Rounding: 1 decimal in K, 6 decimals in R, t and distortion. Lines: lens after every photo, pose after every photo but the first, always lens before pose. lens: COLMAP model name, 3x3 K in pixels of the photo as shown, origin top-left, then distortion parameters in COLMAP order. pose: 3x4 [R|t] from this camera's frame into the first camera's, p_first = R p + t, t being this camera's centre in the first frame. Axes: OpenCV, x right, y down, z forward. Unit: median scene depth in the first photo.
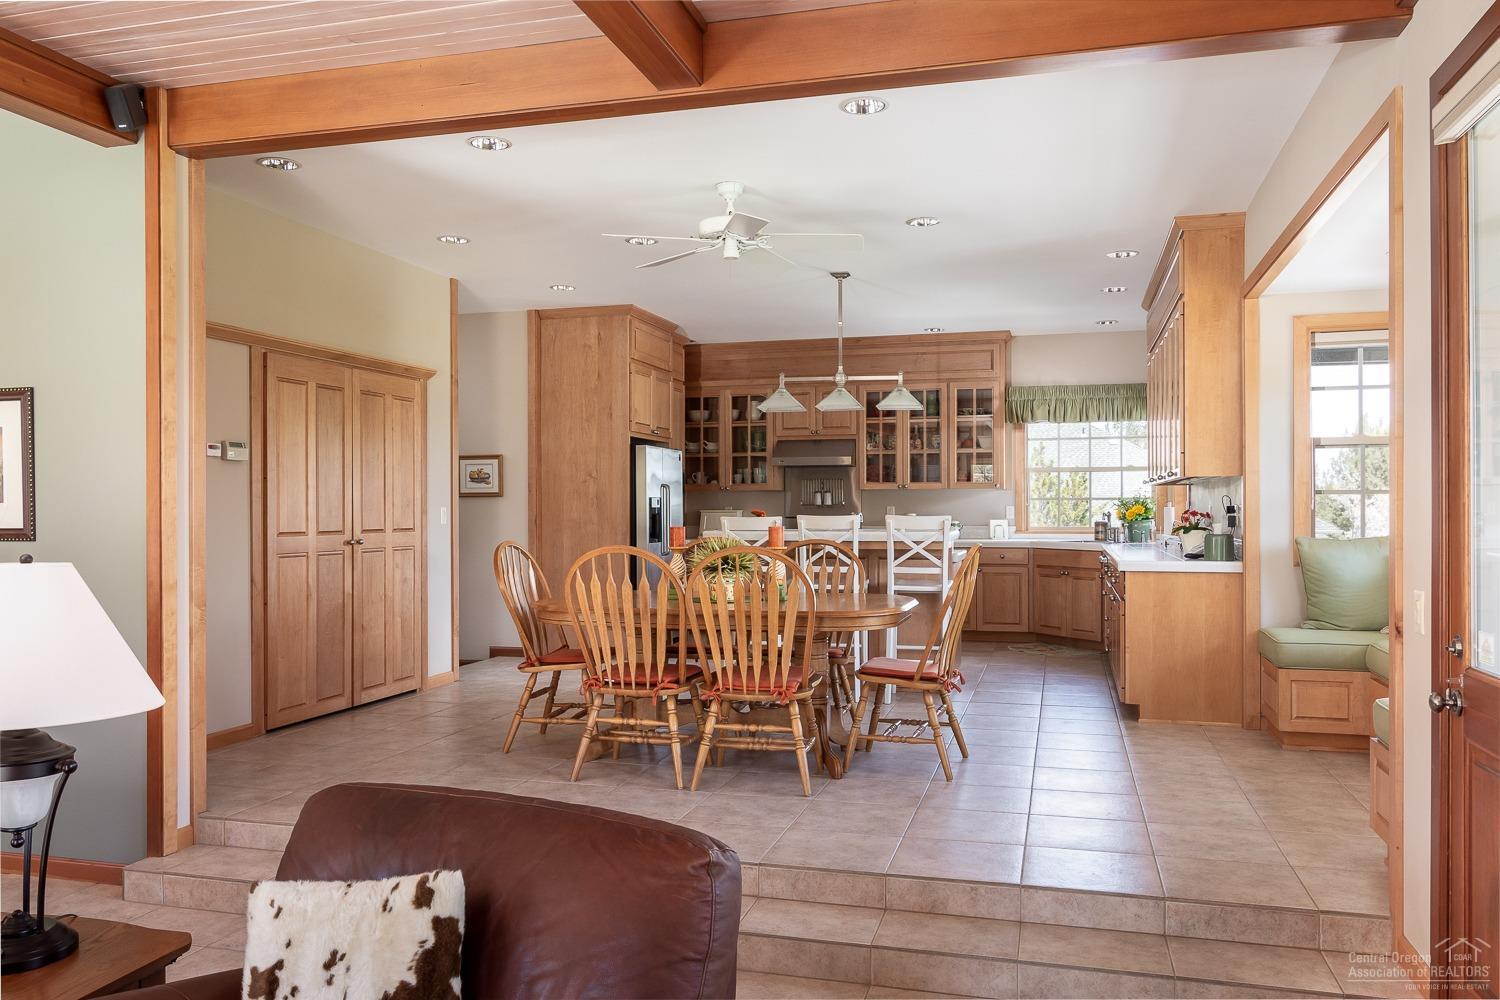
lens RADIAL K [[1036.8, 0, 750.0], [0, 1036.8, 500.0], [0, 0, 1]] dist [0.005610, 0.001028]
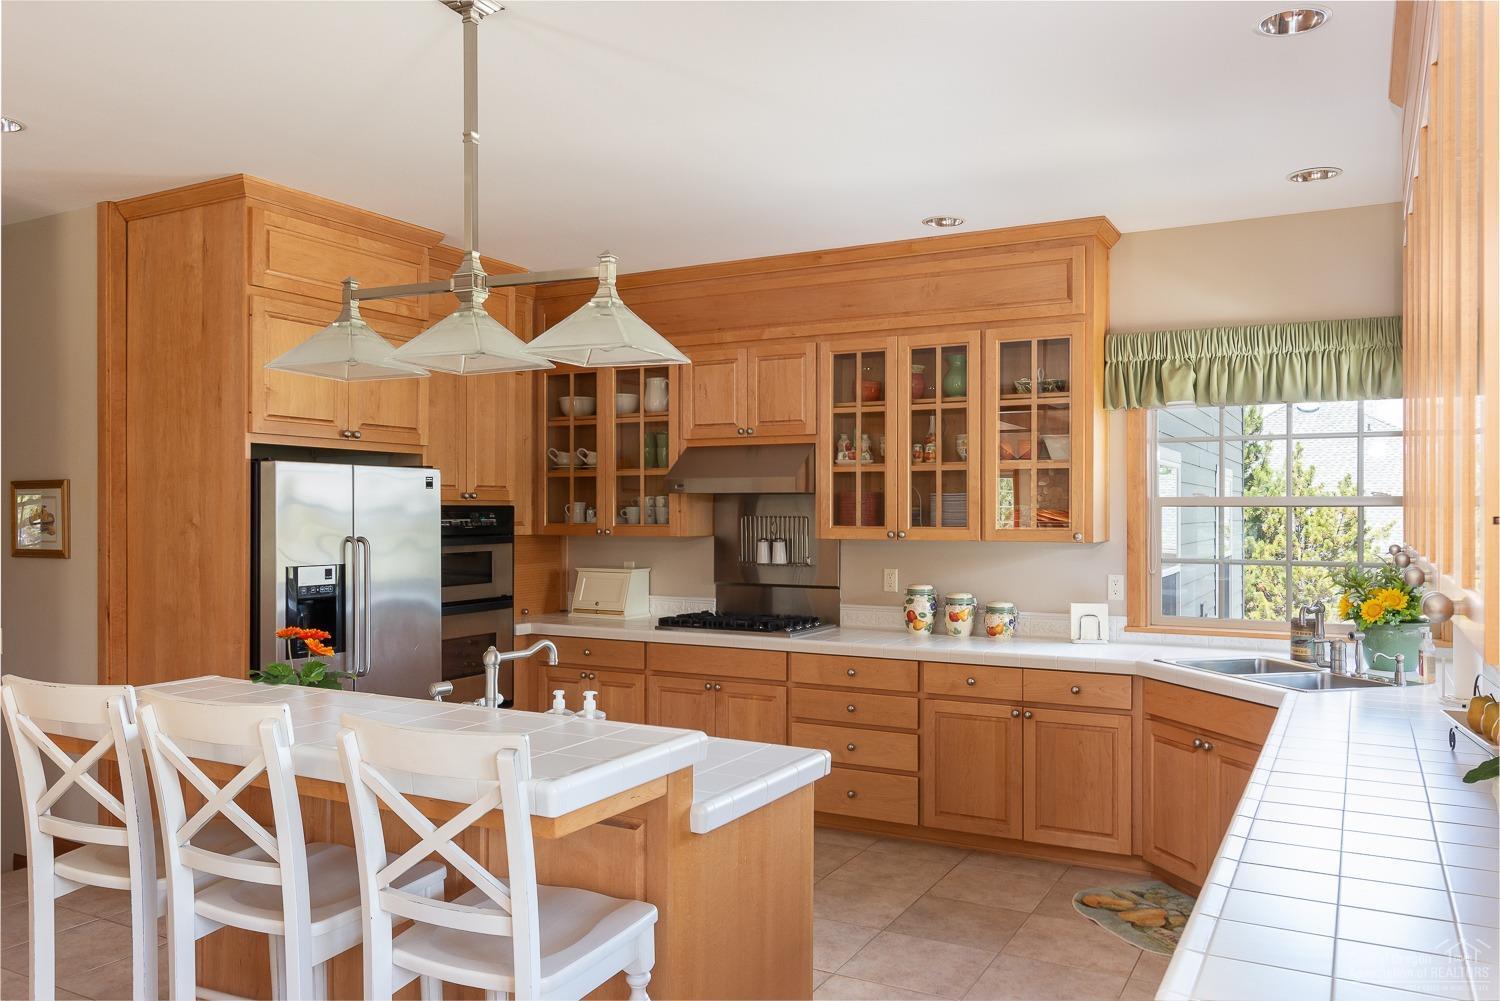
lens RADIAL K [[1097.0, 0, 750.0], [0, 1097.0, 500.5], [0, 0, 1]] dist [0.009336, -0.004740]
pose [[0.978665, 0.000537, -0.205463, 0.190196], [-0.001917, 0.999977, -0.006514, -0.026482], [0.205455, 0.006769, 0.978643, 0.456268]]
